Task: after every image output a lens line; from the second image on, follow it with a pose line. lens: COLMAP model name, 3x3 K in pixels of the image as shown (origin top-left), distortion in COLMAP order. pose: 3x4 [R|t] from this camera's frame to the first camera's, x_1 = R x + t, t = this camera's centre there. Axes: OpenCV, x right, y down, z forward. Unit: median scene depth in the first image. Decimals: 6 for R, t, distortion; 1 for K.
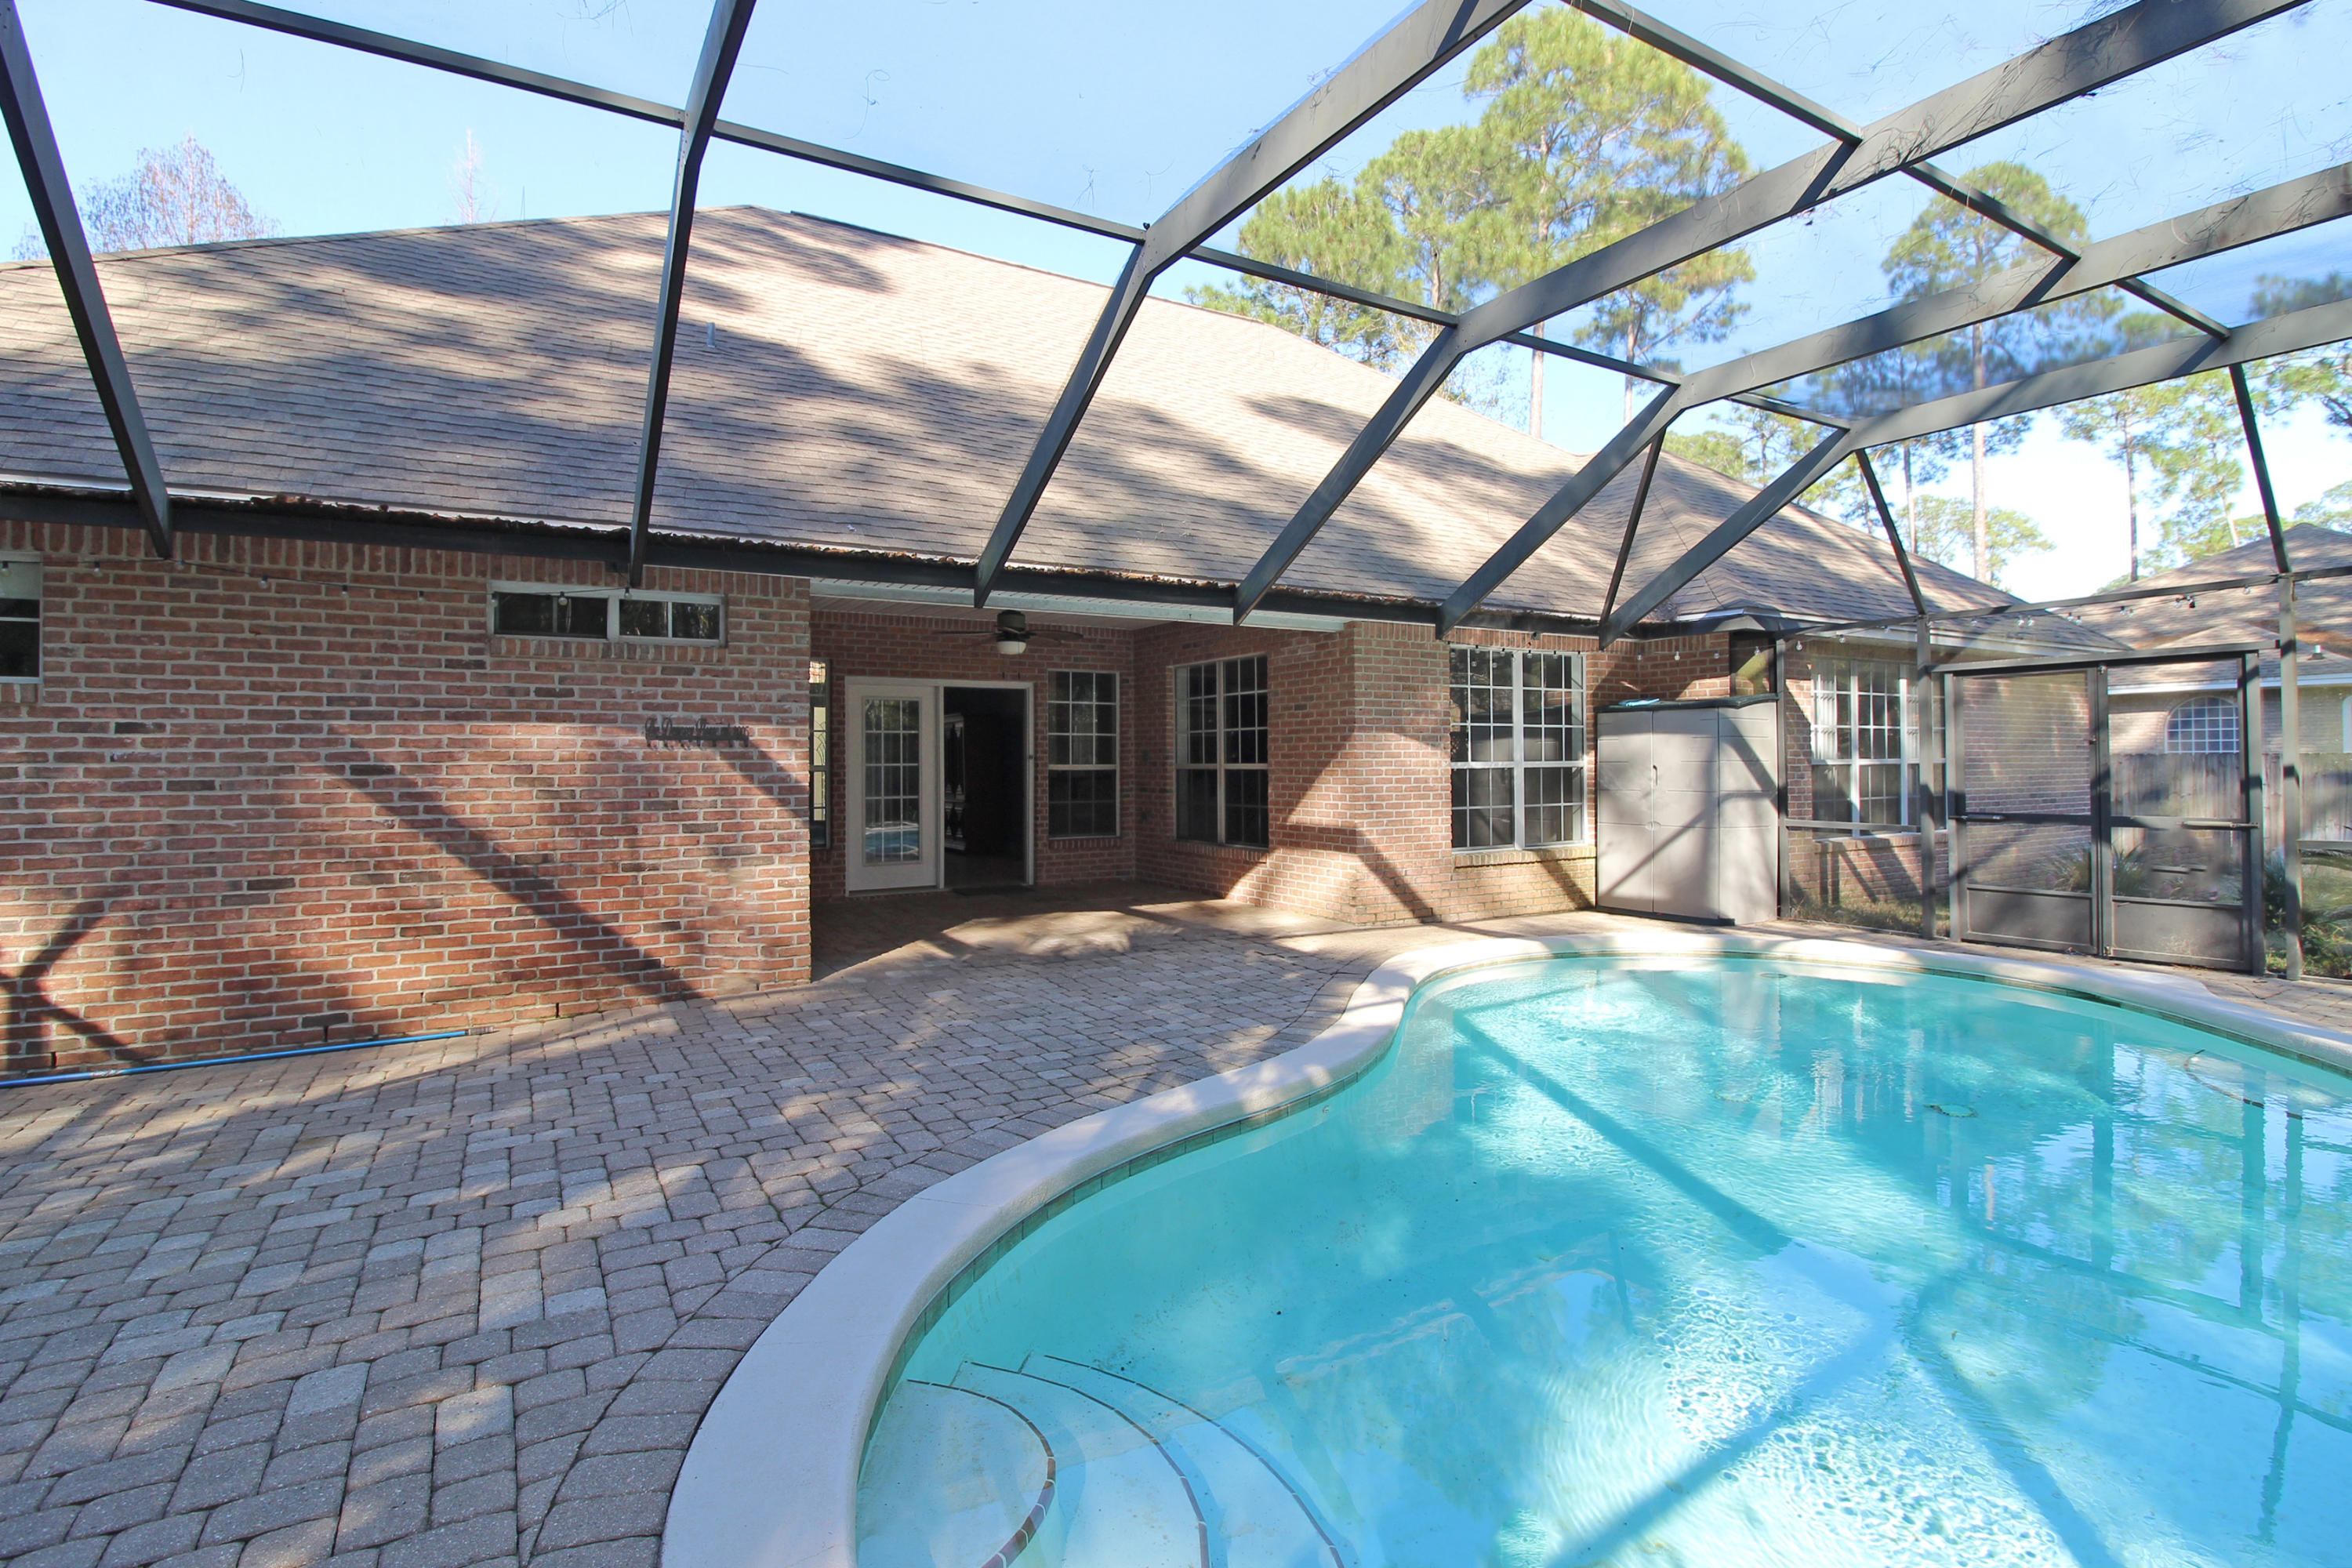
lens RADIAL K [[1122.0, 0, 1163.0], [0, 1122.0, 773.7], [0, 0, 1]] dist [-0.009721, -0.004741]
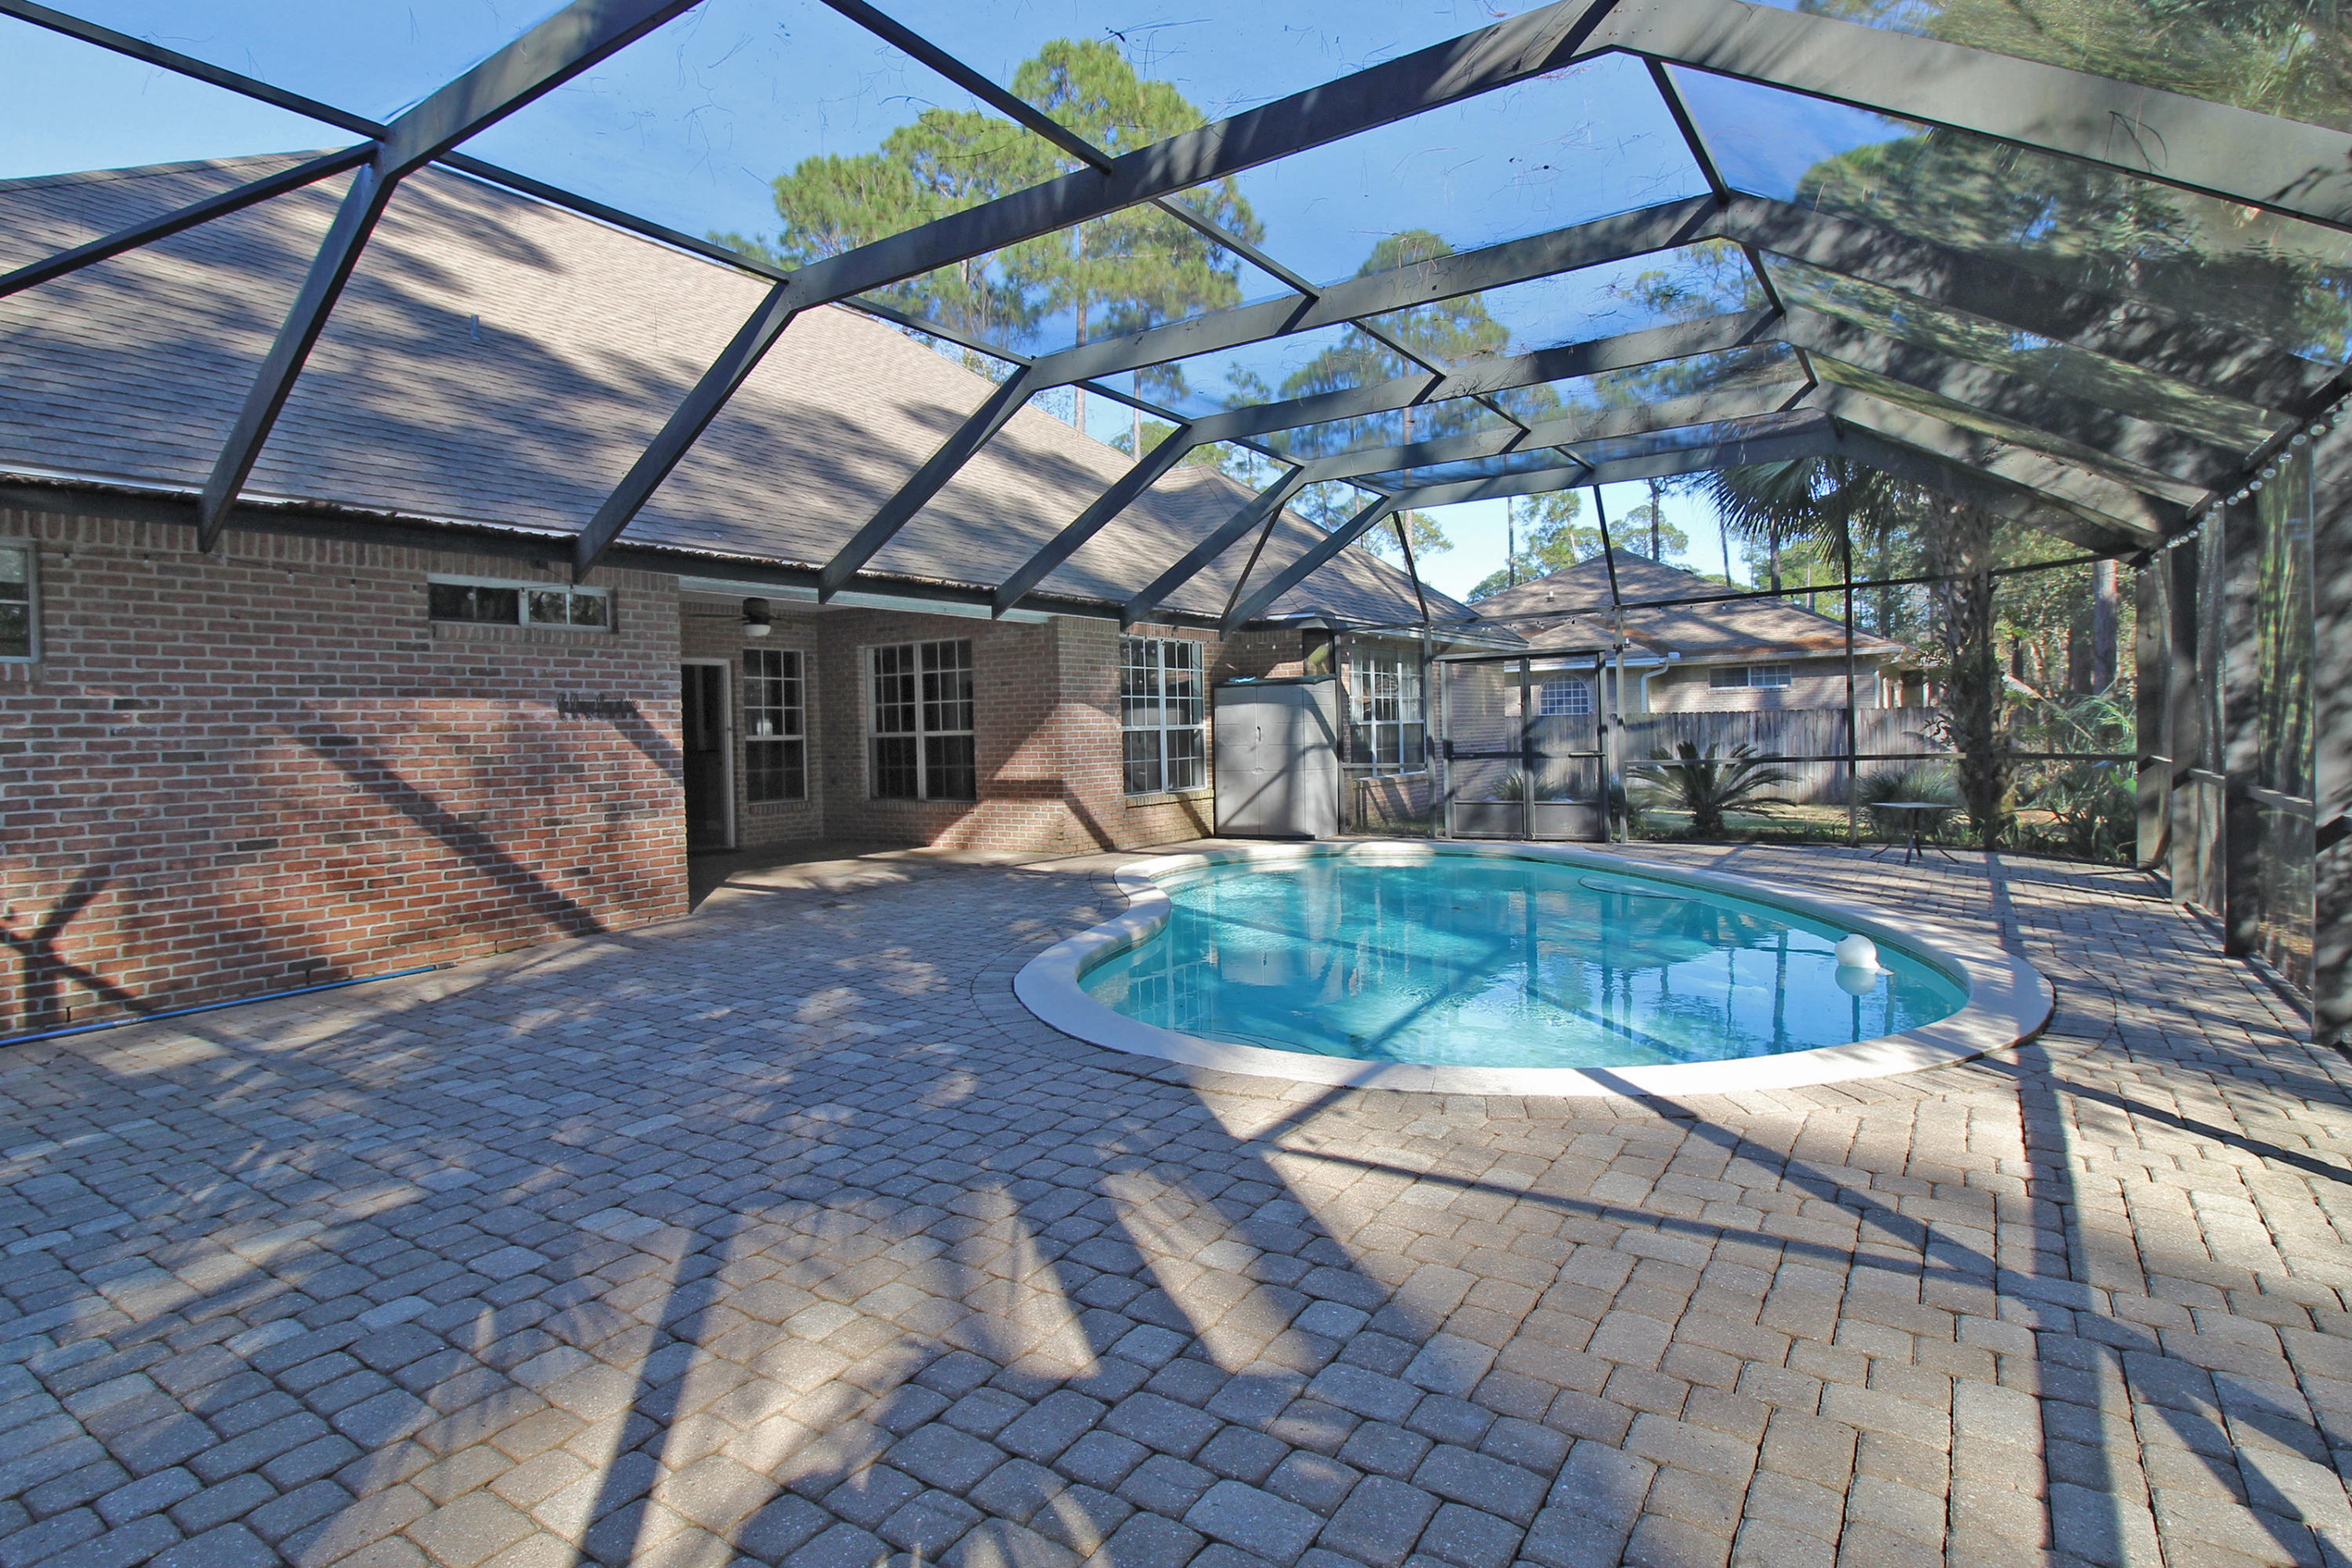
lens RADIAL K [[1122.0, 0, 1177.2], [0, 1122.0, 776.4], [0, 0, 1]] dist [-0.009721, -0.004741]
pose [[0.909707, -0.032961, 0.413940, -0.289744], [0.022223, 0.999281, 0.030732, 0.011929], [-0.414655, -0.018759, 0.909785, -0.264166]]
